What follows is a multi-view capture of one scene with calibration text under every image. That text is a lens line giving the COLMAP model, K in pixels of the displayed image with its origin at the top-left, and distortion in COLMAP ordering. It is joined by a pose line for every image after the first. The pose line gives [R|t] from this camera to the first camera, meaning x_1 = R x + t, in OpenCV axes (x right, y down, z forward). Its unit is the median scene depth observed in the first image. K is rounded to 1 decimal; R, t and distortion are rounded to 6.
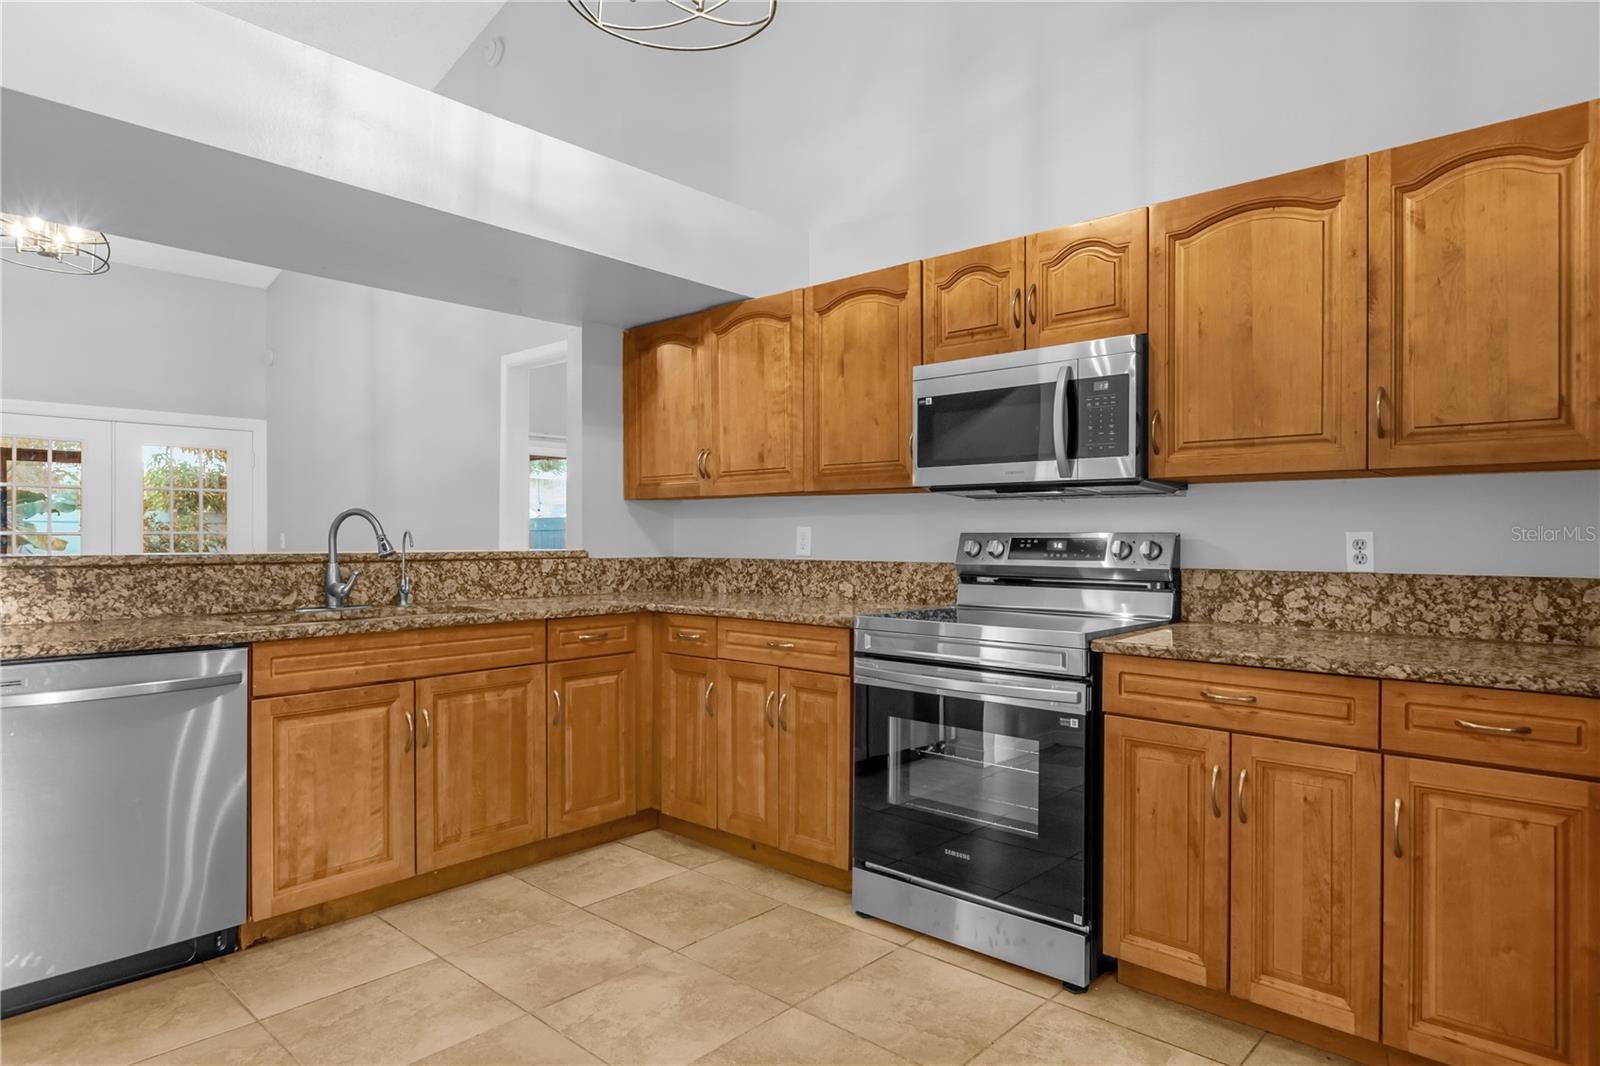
lens RADIAL K [[923.4, 0, 800.0], [0, 923.4, 533.0], [0, 0, 1]] dist [-0.004369, -0.000780]
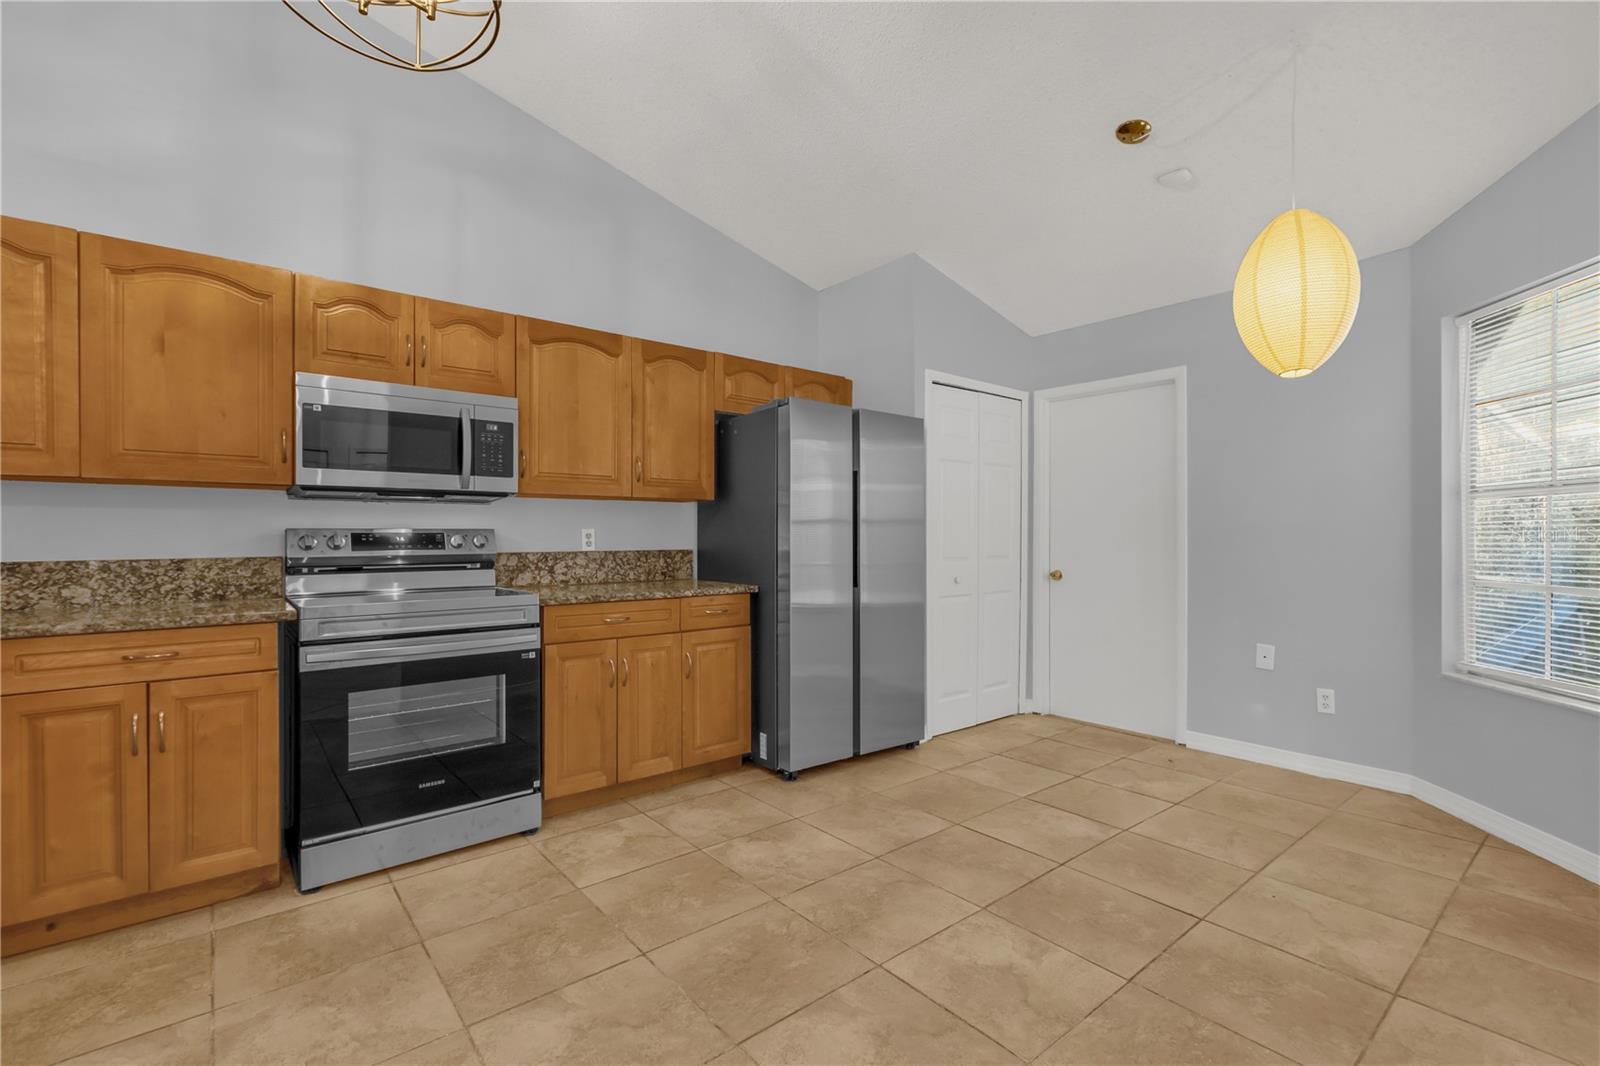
lens RADIAL K [[719.6, 0, 800.0], [0, 719.6, 533.0], [0, 0, 1]] dist [0.000388, -0.000070]
pose [[0.144886, 0.000405, 0.989448, -0.694911], [-0.000035, 1.000000, -0.000404, 0.006556], [-0.989448, 0.000024, 0.144886, 0.345404]]
